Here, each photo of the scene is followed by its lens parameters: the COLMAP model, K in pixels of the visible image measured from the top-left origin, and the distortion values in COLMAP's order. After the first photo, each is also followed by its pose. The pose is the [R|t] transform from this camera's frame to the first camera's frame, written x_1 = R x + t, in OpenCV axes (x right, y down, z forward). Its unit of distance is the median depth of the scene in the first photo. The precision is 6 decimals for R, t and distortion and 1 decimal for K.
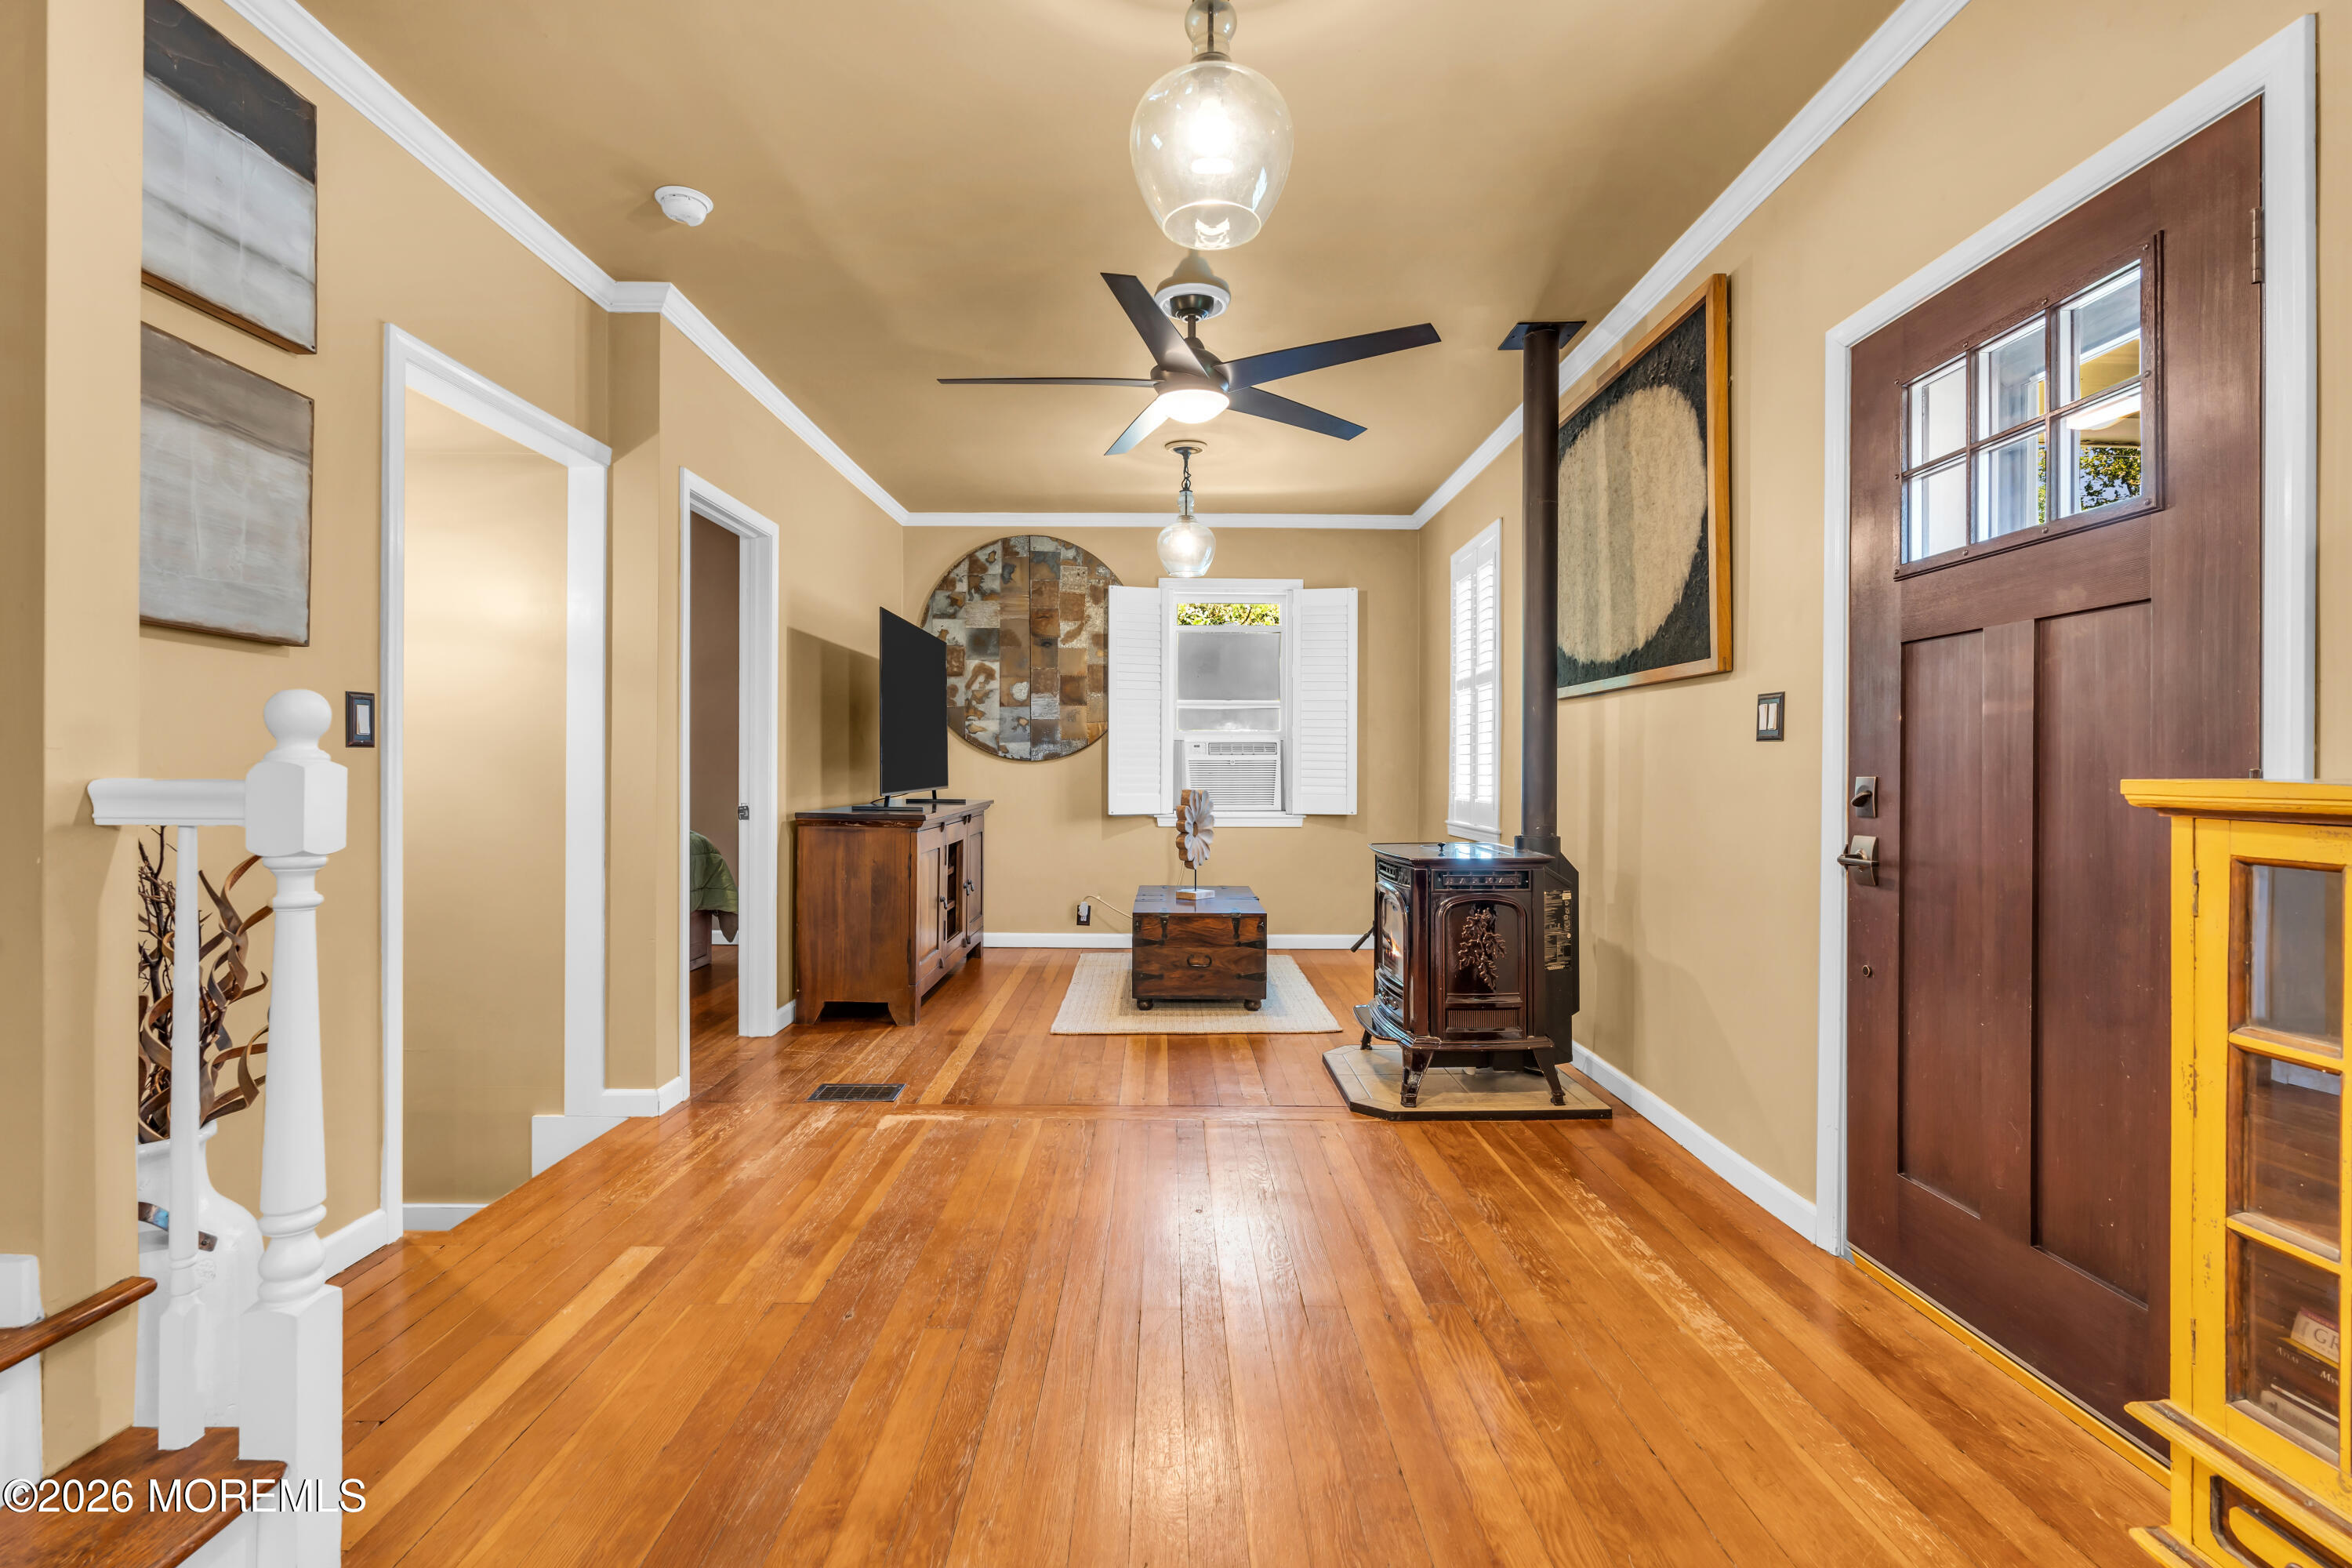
lens RADIAL K [[1048.3, 0, 1170.4], [0, 1048.3, 774.6], [0, 0, 1]] dist [-0.002594, 0.000545]
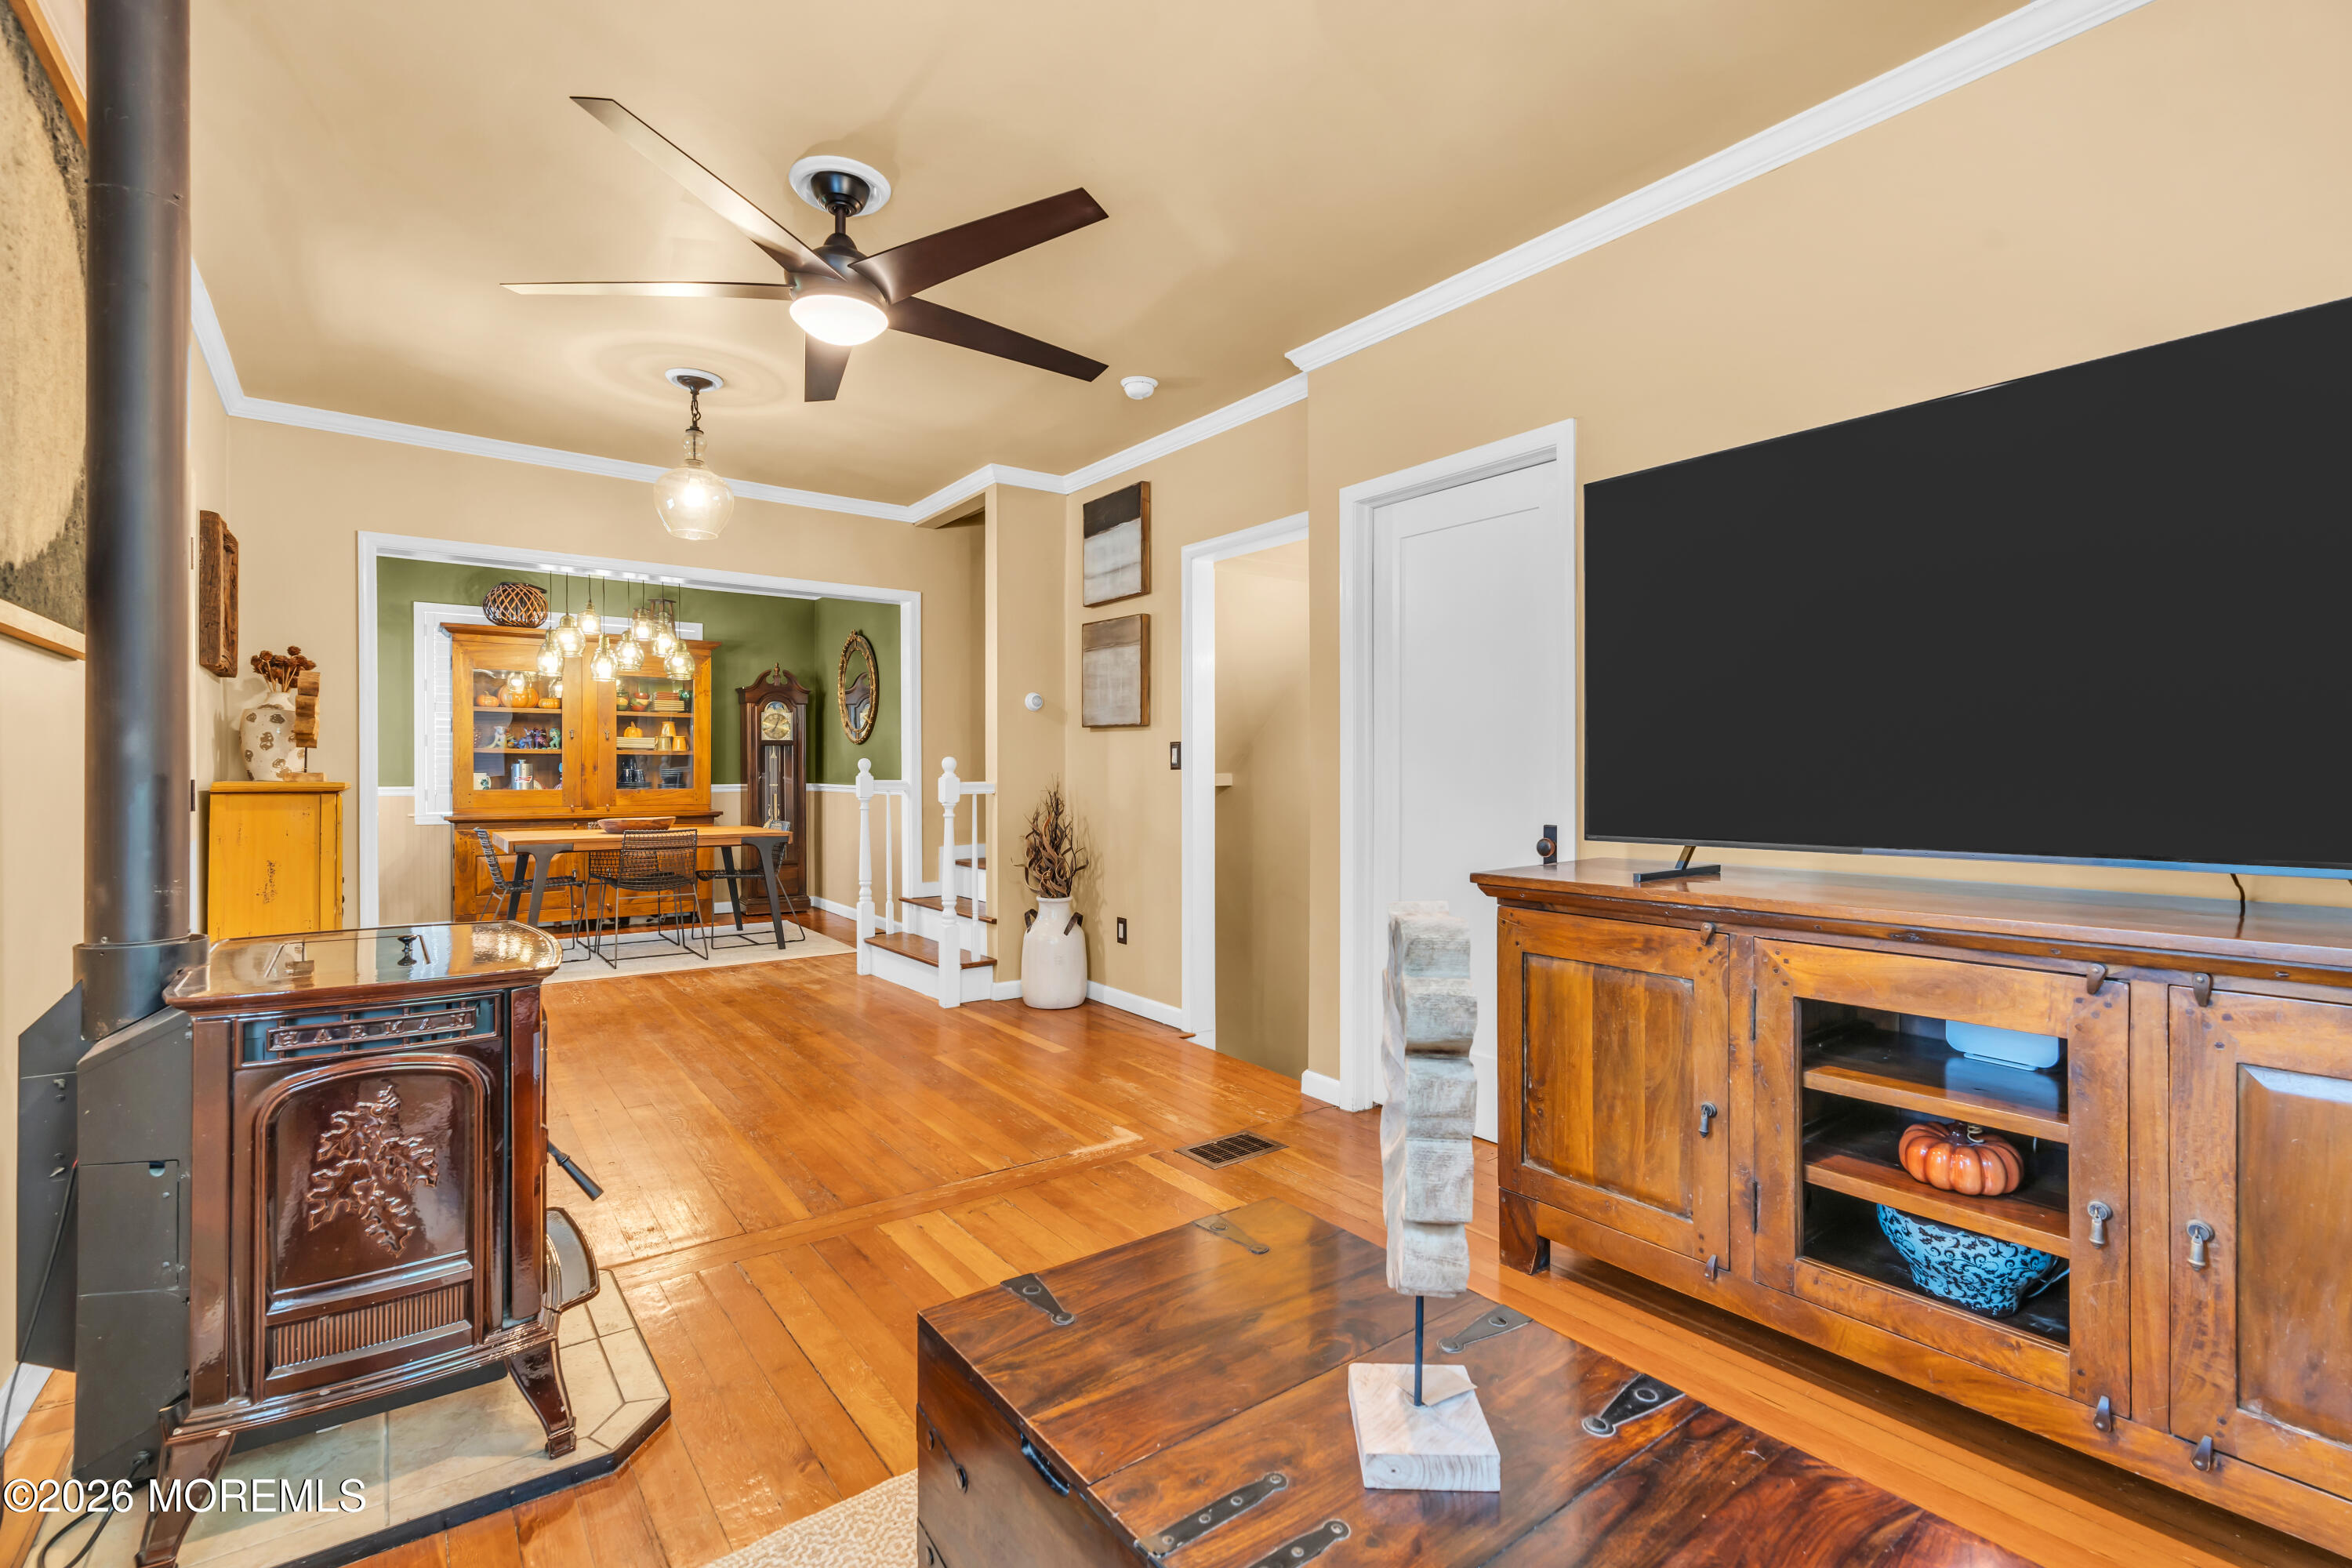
lens RADIAL K [[1078.3, 0, 1177.0], [0, 1078.3, 774.4], [0, 0, 1]] dist [-0.000480, -0.000173]
pose [[-0.808737, -0.002095, -0.588167, 0.213857], [-0.006100, 0.999970, 0.004826, -0.013307], [0.588139, 0.007491, -0.808725, 1.328638]]
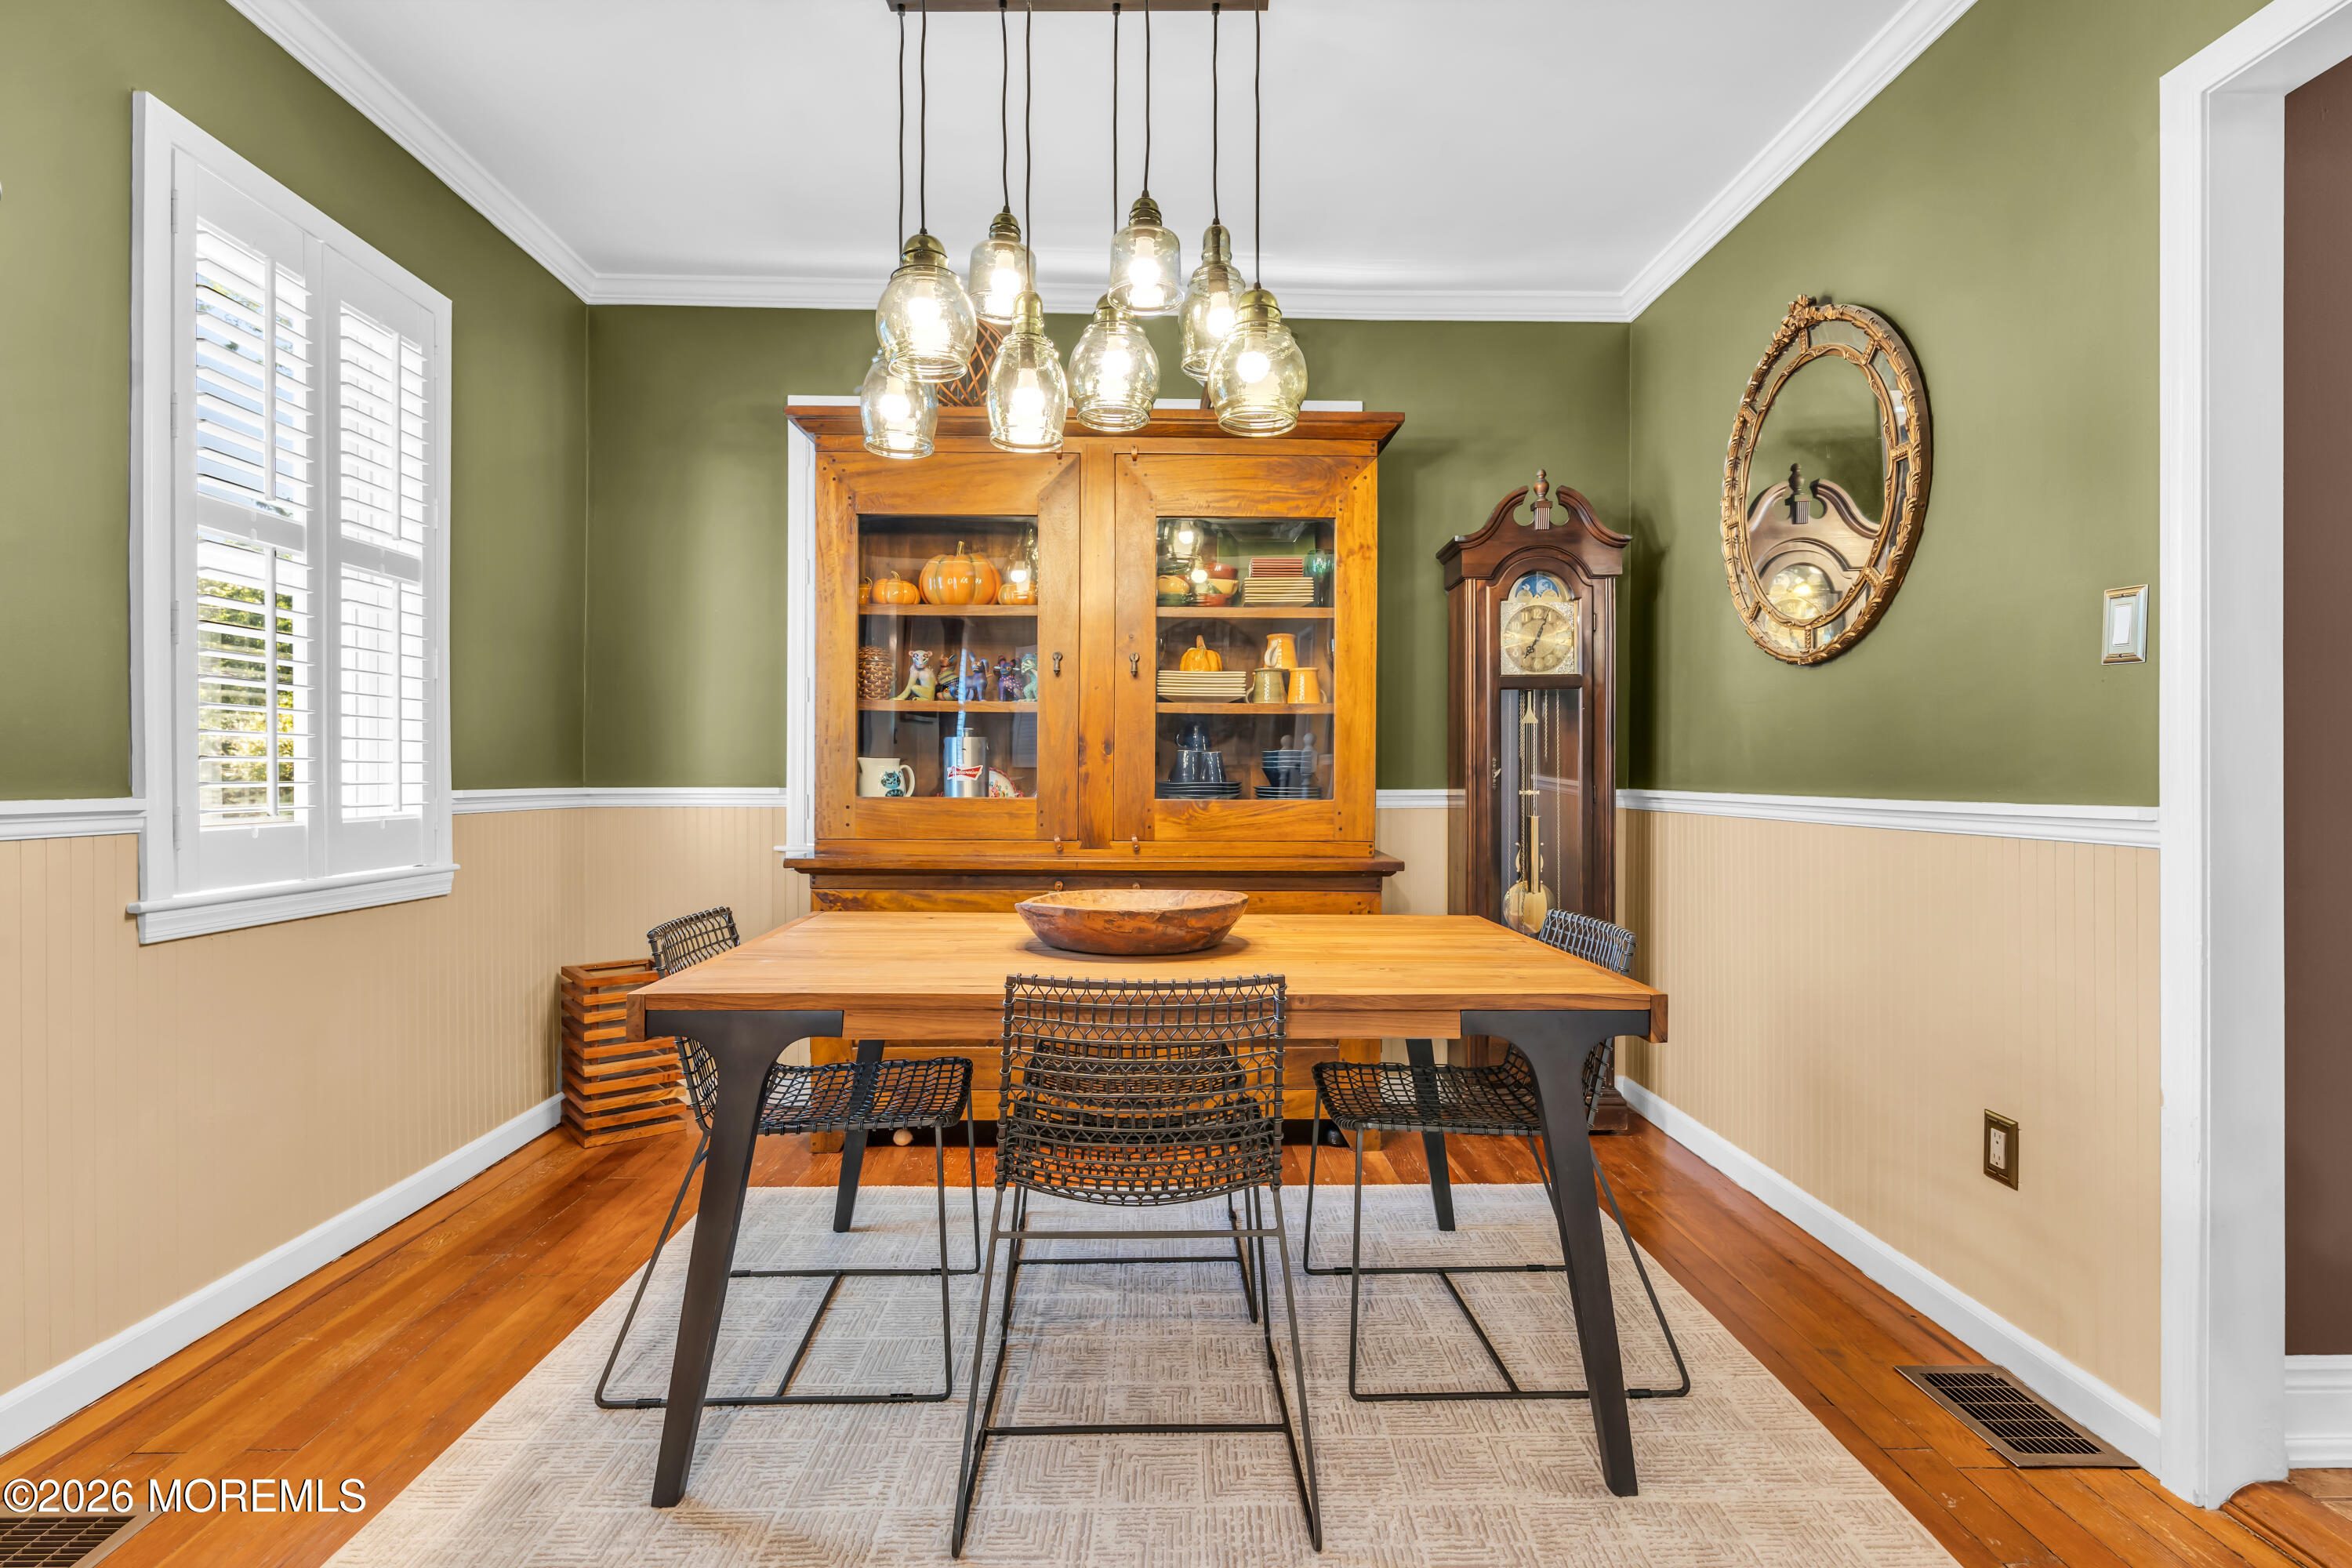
lens RADIAL K [[1081.7, 0, 1165.1], [0, 1081.7, 771.5], [0, 0, 1]] dist [-0.006676, 0.000313]
pose [[-0.999966, -0.007024, -0.004349, -0.061486], [-0.007043, 0.999965, 0.004543, 0.002159], [0.004317, 0.004573, -0.999980, 0.174563]]
